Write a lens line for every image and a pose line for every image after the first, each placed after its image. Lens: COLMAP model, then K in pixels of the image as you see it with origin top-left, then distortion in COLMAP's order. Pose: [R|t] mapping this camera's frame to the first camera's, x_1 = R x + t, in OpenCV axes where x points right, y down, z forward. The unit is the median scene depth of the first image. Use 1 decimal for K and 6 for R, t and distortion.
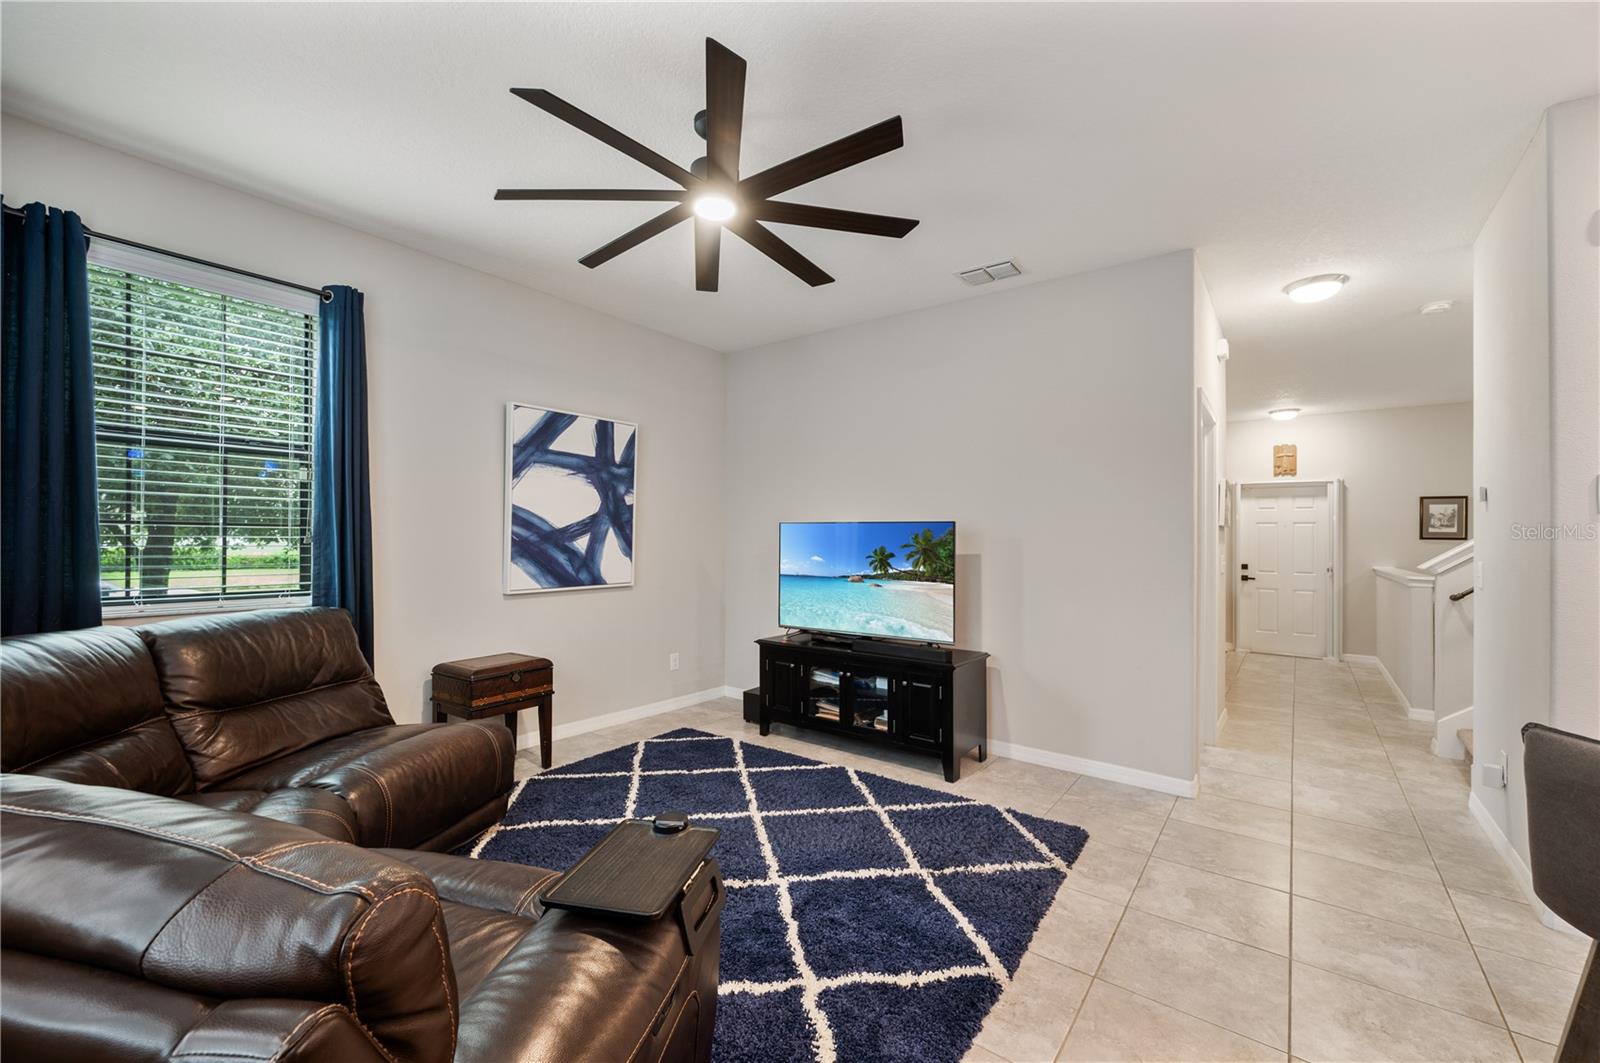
lens RADIAL K [[637.1, 0, 801.3], [0, 637.1, 535.4], [0, 0, 1]] dist [-0.000585, -0.000580]
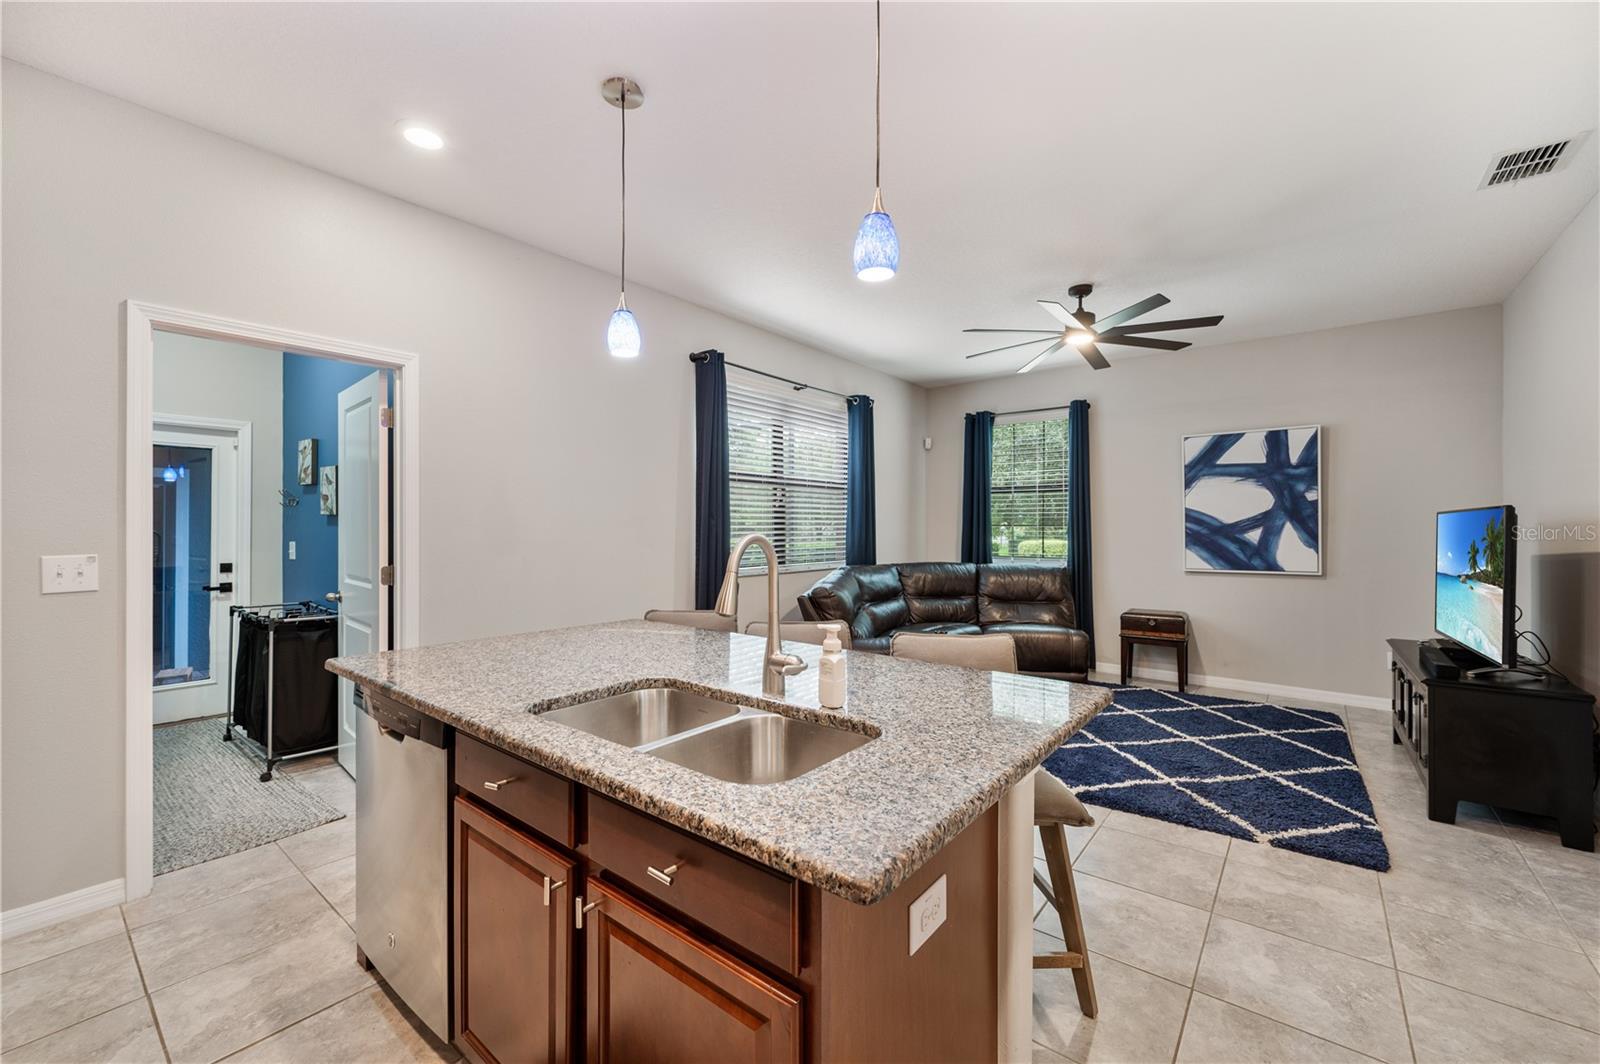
lens RADIAL K [[637.1, 0, 805.6], [0, 637.1, 530.8], [0, 0, 1]] dist [-0.000585, -0.000580]
pose [[-0.007533, -0.004586, -0.999961, 0.975128], [0.004188, 0.999981, -0.004618, 0.006137], [0.999963, -0.004222, -0.007514, 0.162635]]
